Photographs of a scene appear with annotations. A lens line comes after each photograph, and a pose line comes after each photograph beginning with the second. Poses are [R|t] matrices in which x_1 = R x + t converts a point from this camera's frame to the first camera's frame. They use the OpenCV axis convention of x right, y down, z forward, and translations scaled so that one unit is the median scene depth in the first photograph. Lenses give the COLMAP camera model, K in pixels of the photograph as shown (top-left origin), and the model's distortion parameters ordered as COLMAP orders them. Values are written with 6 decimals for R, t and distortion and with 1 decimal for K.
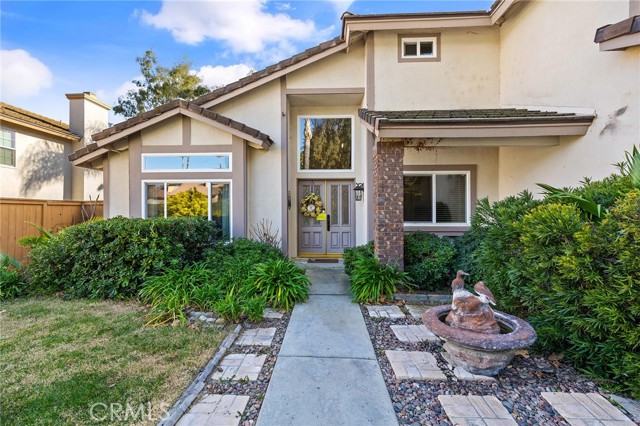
lens RADIAL K [[271.5, 0, 320.0], [0, 271.5, 213.0], [0, 0, 1]] dist [0.002062, 0.000282]
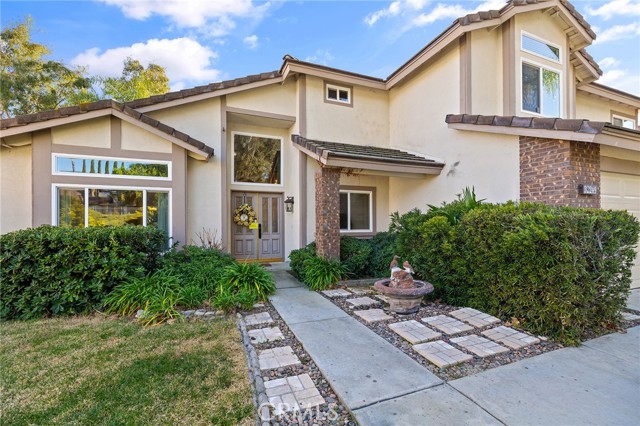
lens RADIAL K [[270.0, 0, 322.3], [0, 270.0, 220.8], [0, 0, 1]] dist [0.001067, 0.000202]
pose [[0.912187, 0.003222, 0.409762, -0.234551], [0.000567, 0.999958, -0.009125, 0.005177], [-0.409774, 0.008556, 0.912147, -0.135074]]
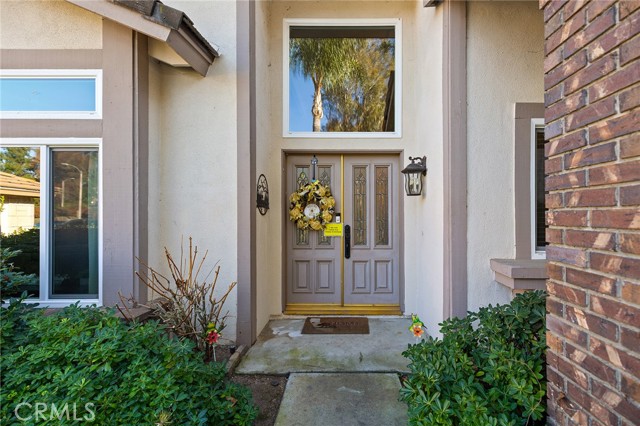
lens RADIAL K [[283.6, 0, 343.4], [0, 283.6, 212.9], [0, 0, 1]] dist [-0.001266, -0.000330]
pose [[0.999458, 0.002876, 0.032798, 0.008565], [-0.002736, 0.999987, -0.004323, -0.017083], [-0.032810, 0.004231, 0.999453, 0.609025]]
